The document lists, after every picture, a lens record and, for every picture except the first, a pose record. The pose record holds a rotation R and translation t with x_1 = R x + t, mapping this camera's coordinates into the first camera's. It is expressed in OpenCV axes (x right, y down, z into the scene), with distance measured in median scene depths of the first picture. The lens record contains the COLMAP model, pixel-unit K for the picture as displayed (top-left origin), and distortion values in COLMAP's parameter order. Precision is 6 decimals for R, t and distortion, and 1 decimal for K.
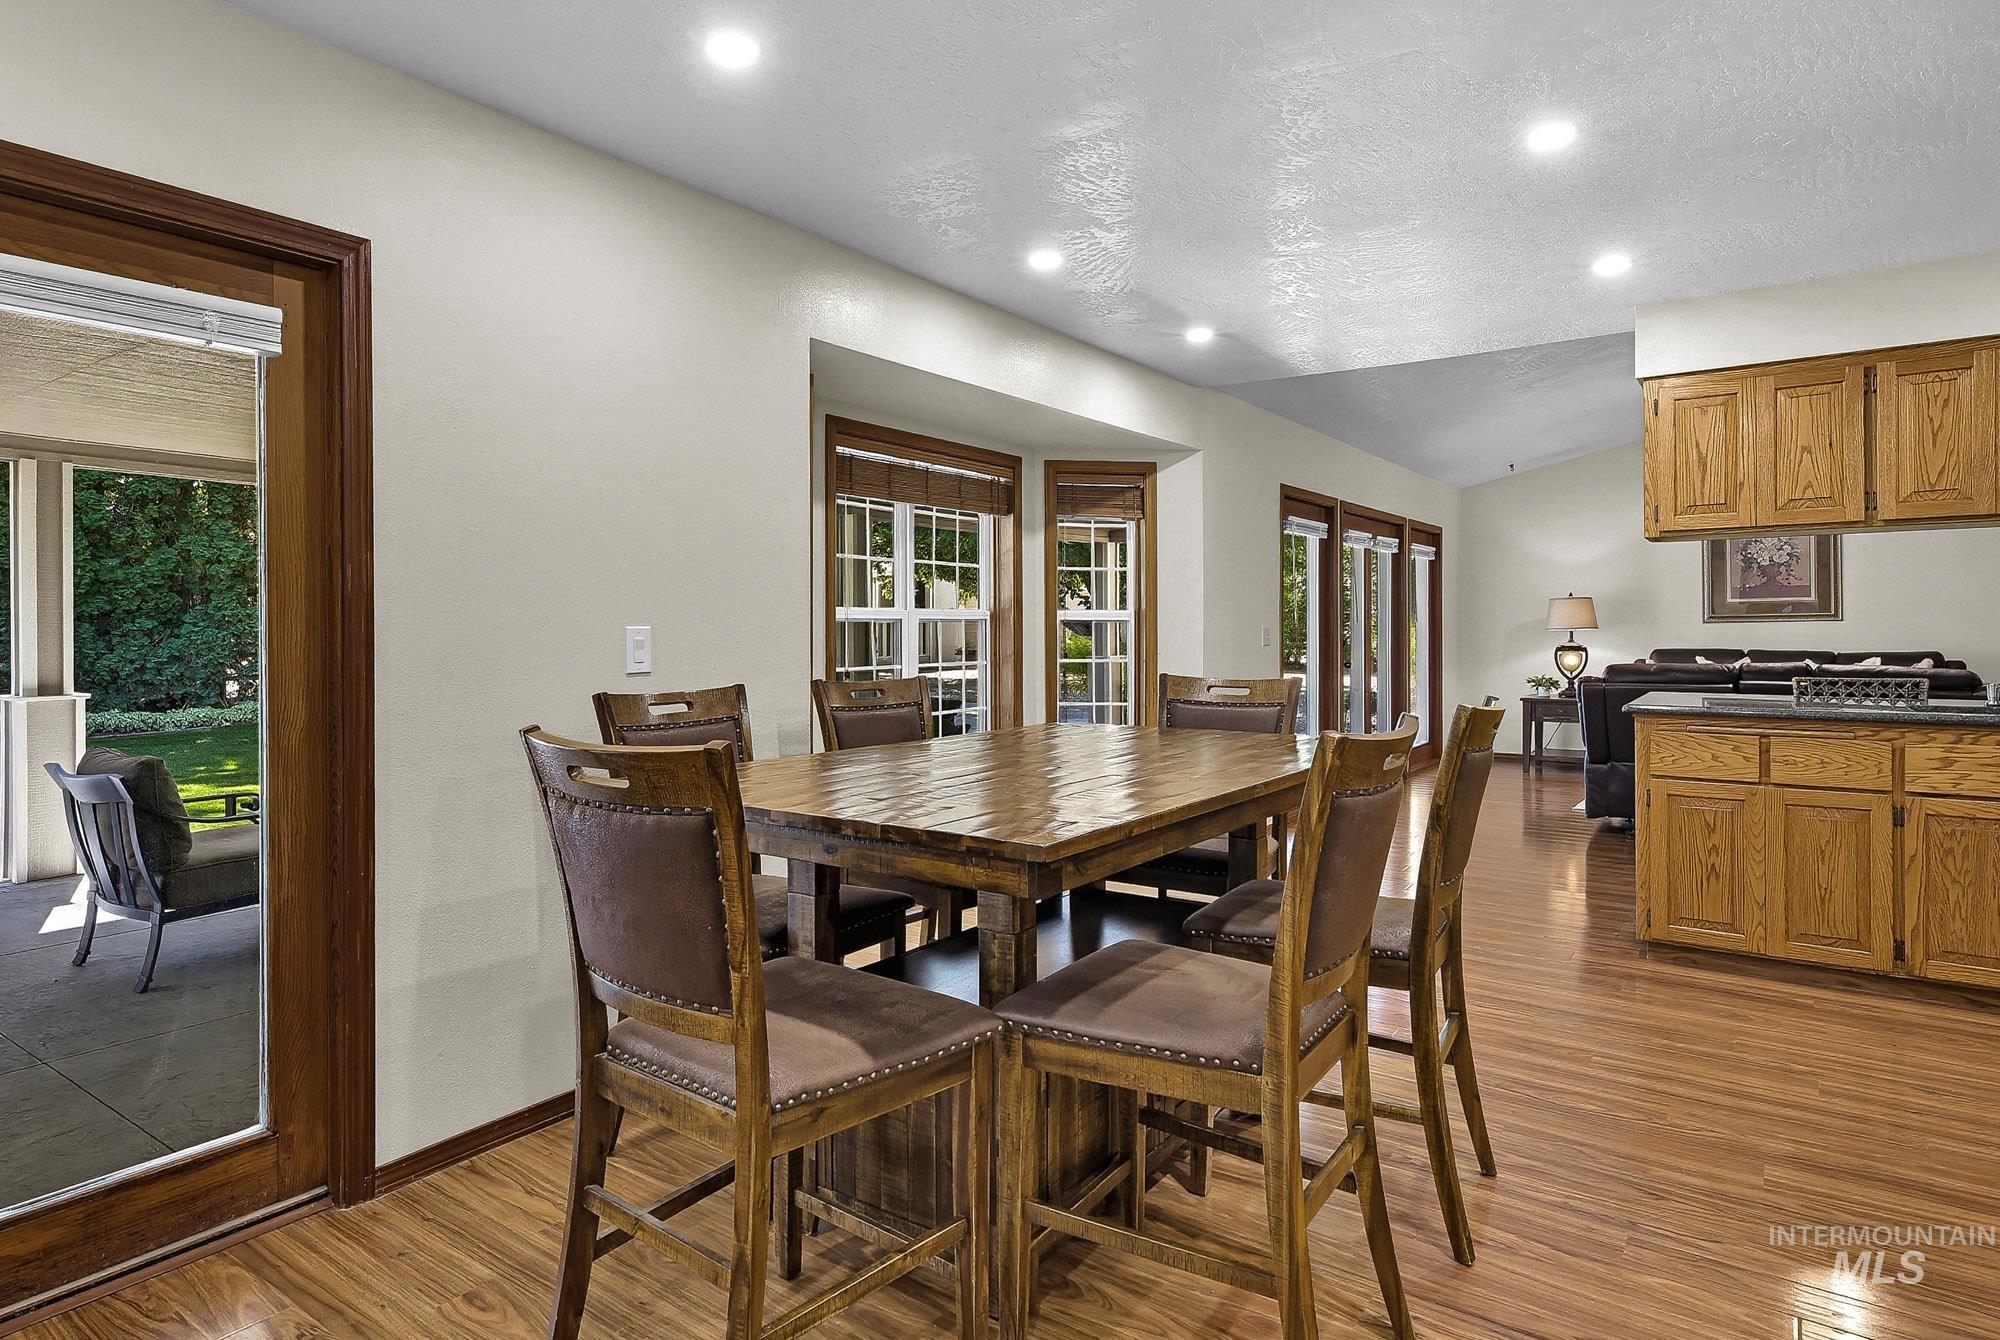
lens RADIAL K [[1115.6, 0, 961.1], [0, 1115.6, 623.7], [0, 0, 1]] dist [0.030485, -0.000813]
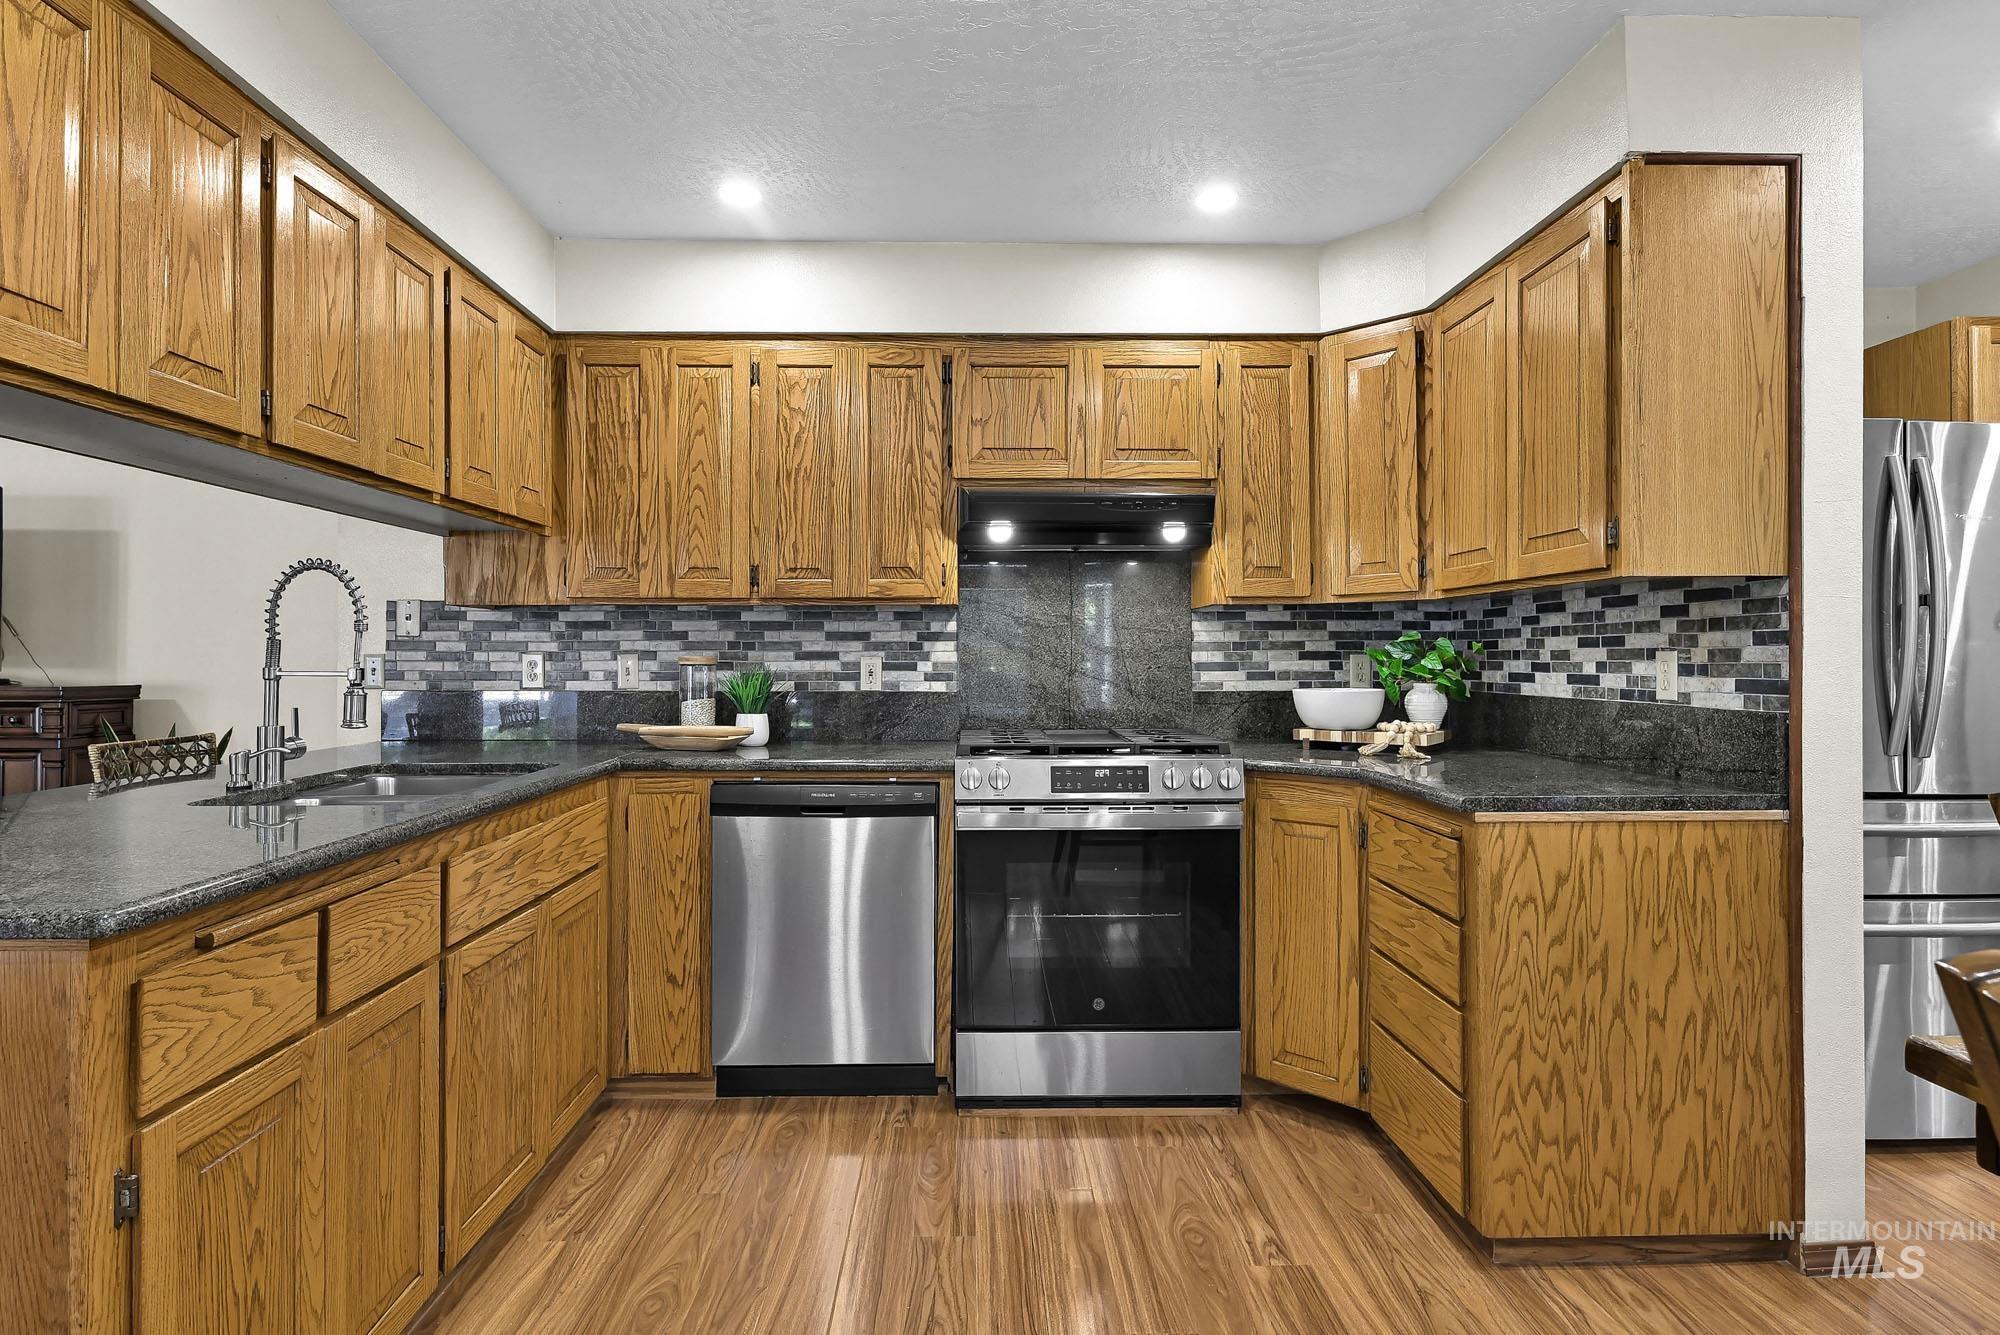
lens RADIAL K [[1031.8, 0, 984.7], [0, 1031.8, 647.4], [0, 0, 1]] dist [0.000740, -0.001817]
pose [[-0.605065, 0.012440, 0.796079, 0.109823], [0.000826, 0.999887, -0.014998, 0.003593], [-0.796176, -0.008417, -0.605007, 0.454972]]
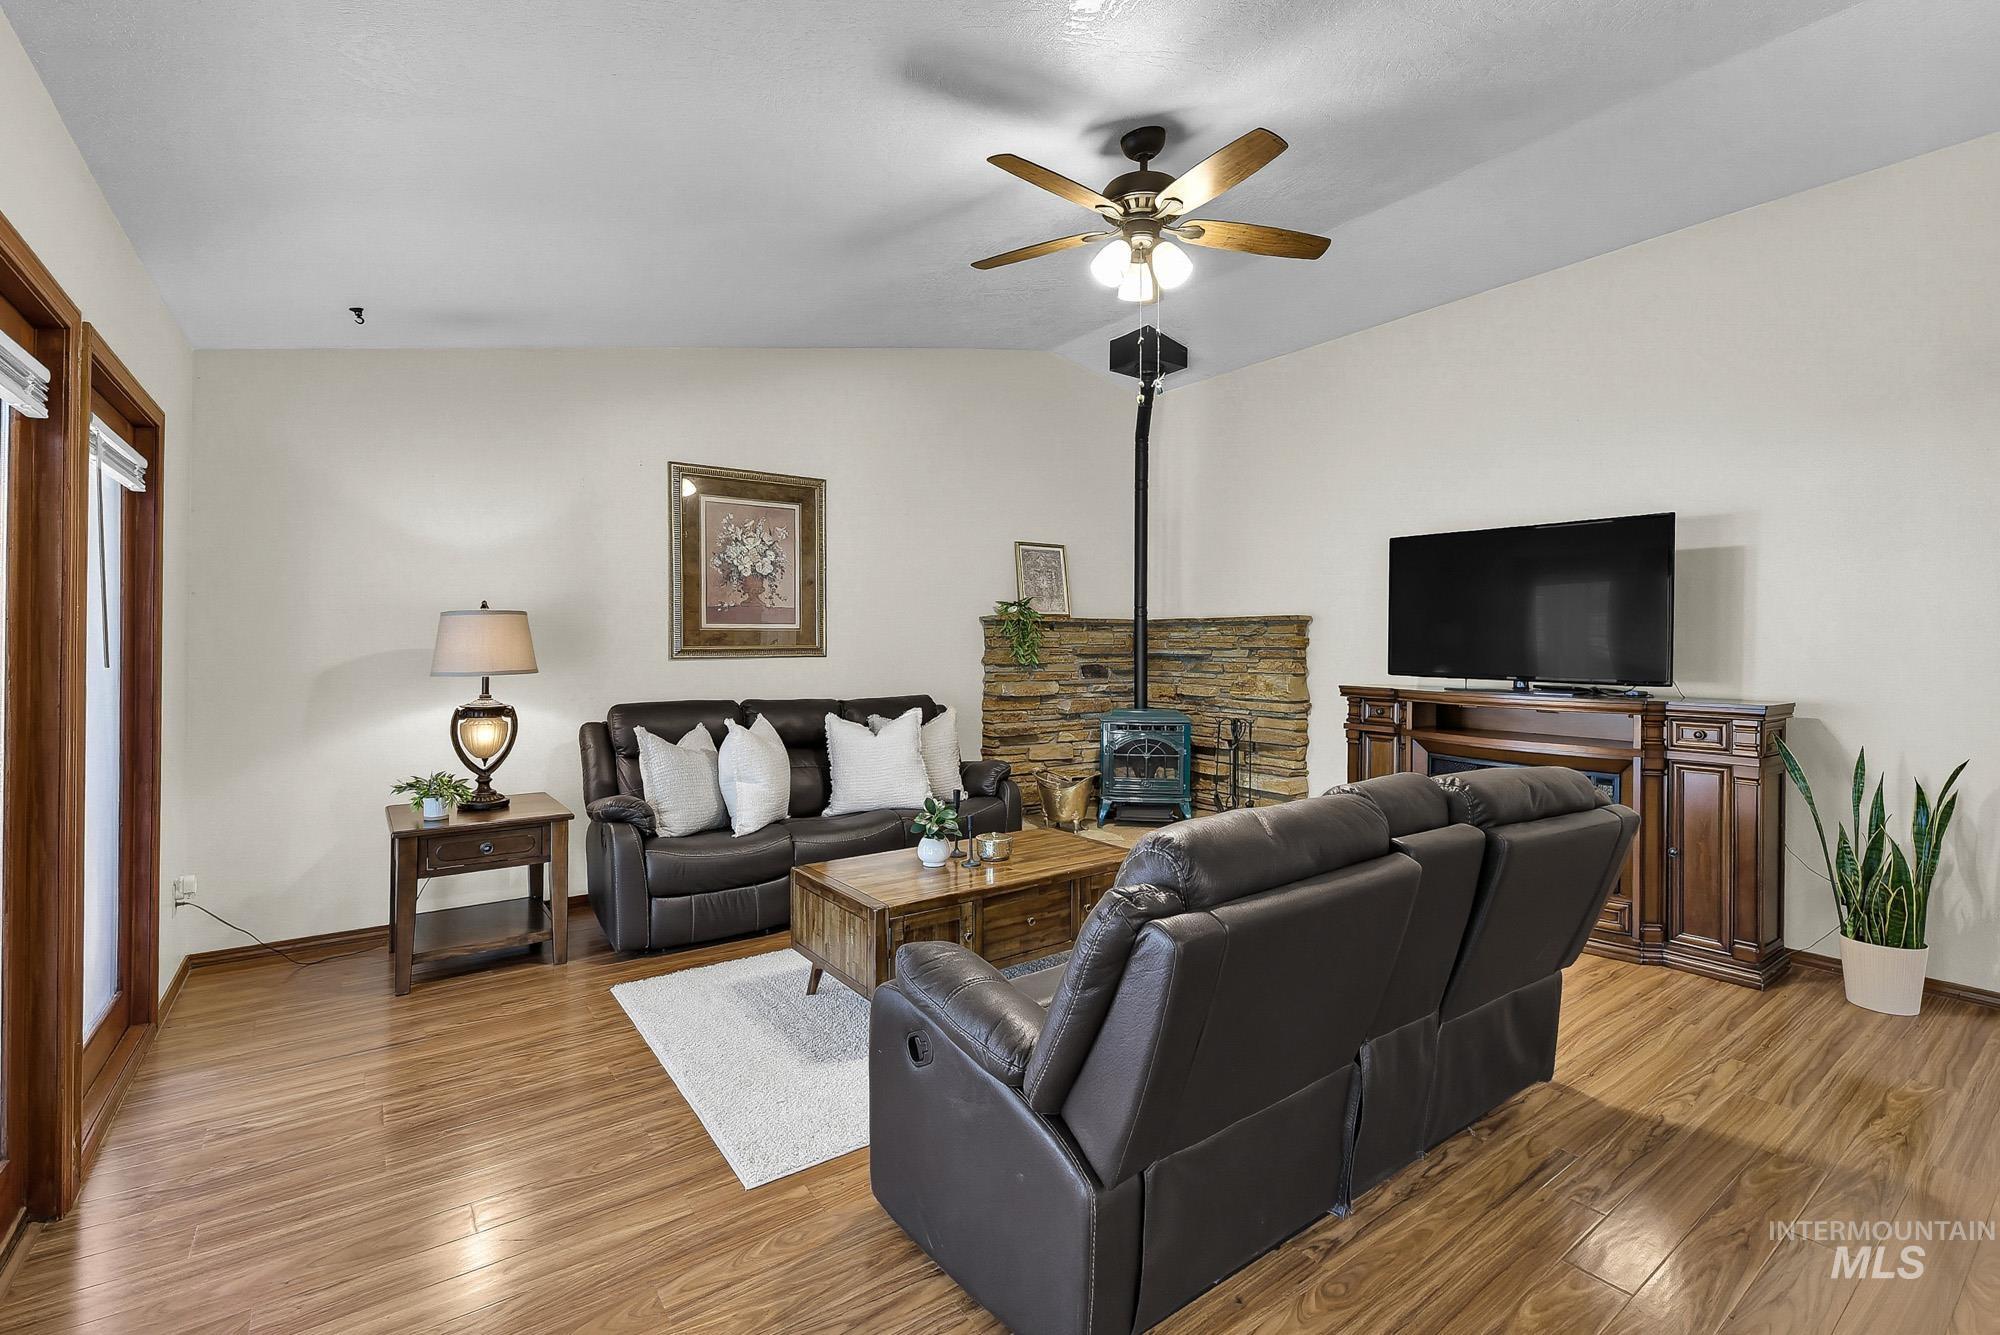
lens RADIAL K [[868.3, 0, 1013.2], [0, 868.3, 654.6], [0, 0, 1]] dist [0.012202, -0.005935]
pose [[0.293457, -0.003895, 0.955964, 0.253407], [-0.007491, 0.999952, 0.006374, -0.008535], [-0.955943, -0.009032, 0.293413, 0.701782]]
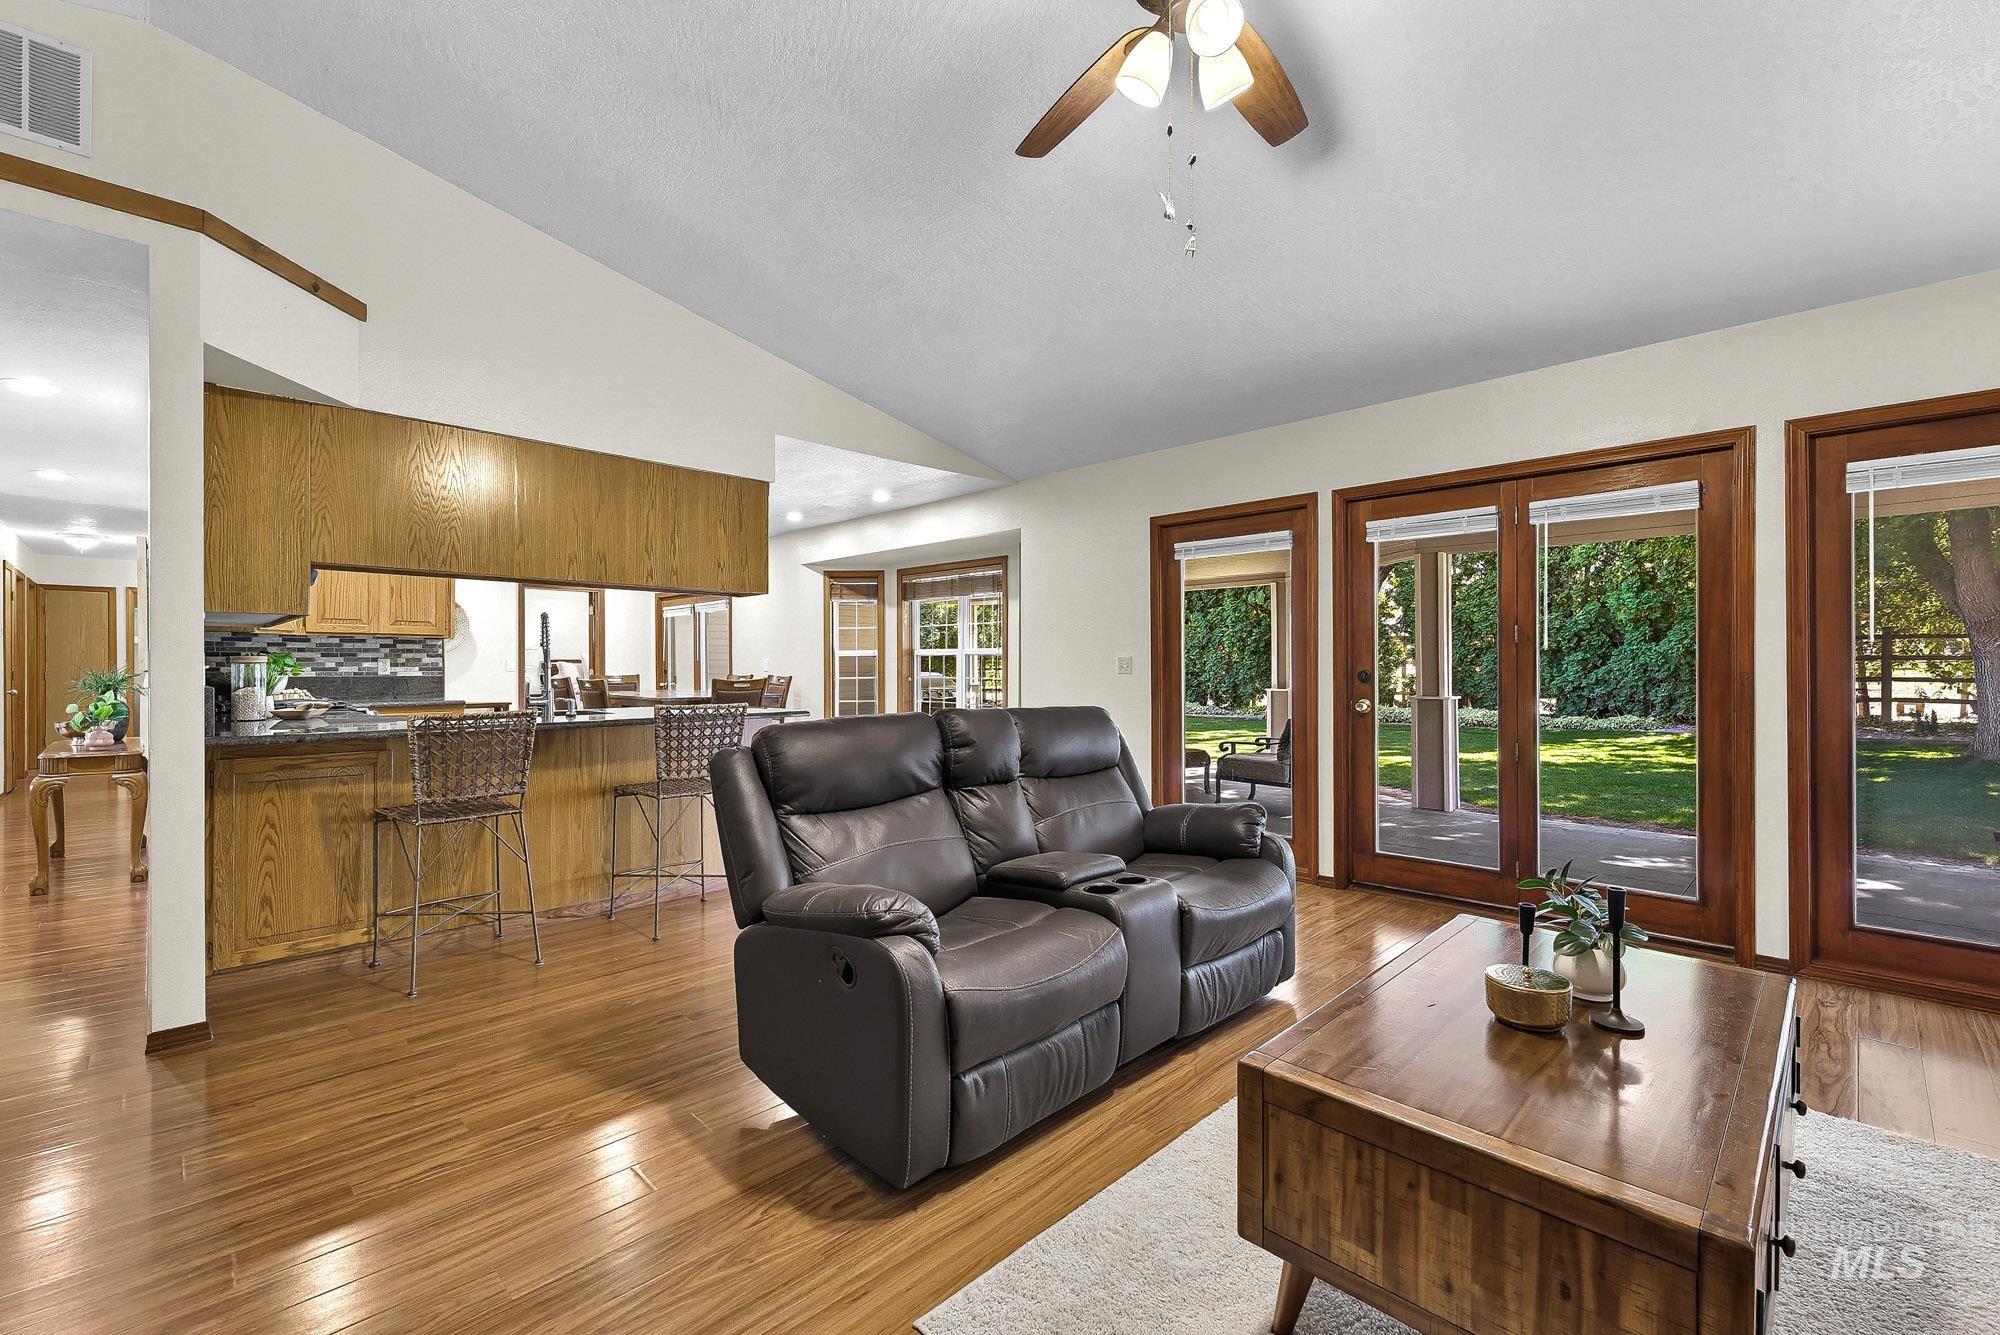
lens RADIAL K [[845.6, 0, 985.8], [0, 845.6, 665.2], [0, 0, 1]] dist [0.008593, -0.000895]
pose [[-0.160314, 0.005863, -0.987049, 0.810495], [0.005095, 0.999974, 0.005112, 0.004799], [0.987053, -0.004209, -0.160339, 0.735464]]
